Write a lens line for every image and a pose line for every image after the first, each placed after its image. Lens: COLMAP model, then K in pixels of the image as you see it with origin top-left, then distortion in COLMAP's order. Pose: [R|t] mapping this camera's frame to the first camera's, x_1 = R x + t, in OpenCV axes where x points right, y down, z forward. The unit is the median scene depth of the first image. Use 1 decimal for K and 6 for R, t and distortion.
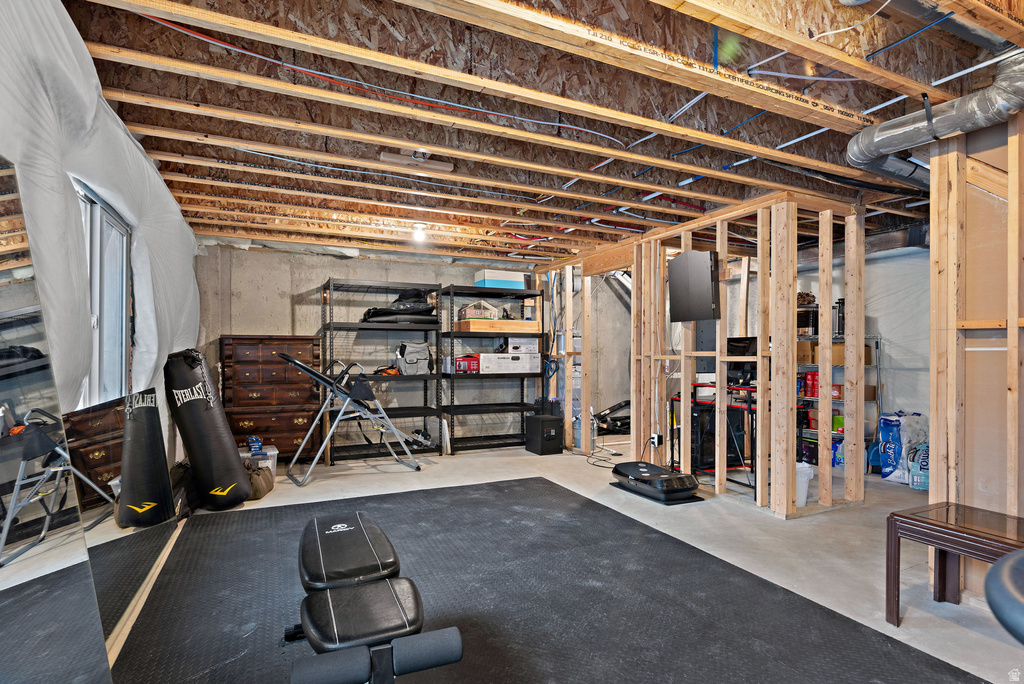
lens RADIAL K [[529.3, 0, 514.3], [0, 529.3, 348.8], [0, 0, 1]] dist [-0.000135, -0.000346]
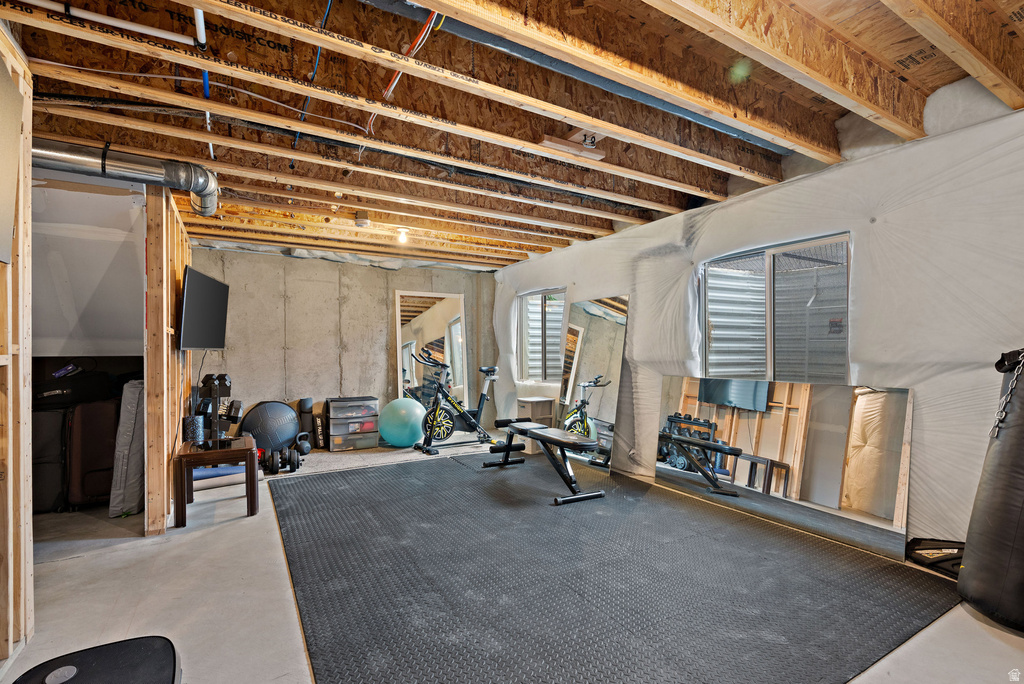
lens RADIAL K [[482.5, 0, 515.2], [0, 482.5, 347.9], [0, 0, 1]] dist [0.002141, 0.001639]
pose [[-0.995206, -0.000348, -0.097802, 0.043680], [0.000950, 0.999912, -0.013226, 0.018652], [0.097798, -0.013256, -0.995118, 1.994246]]
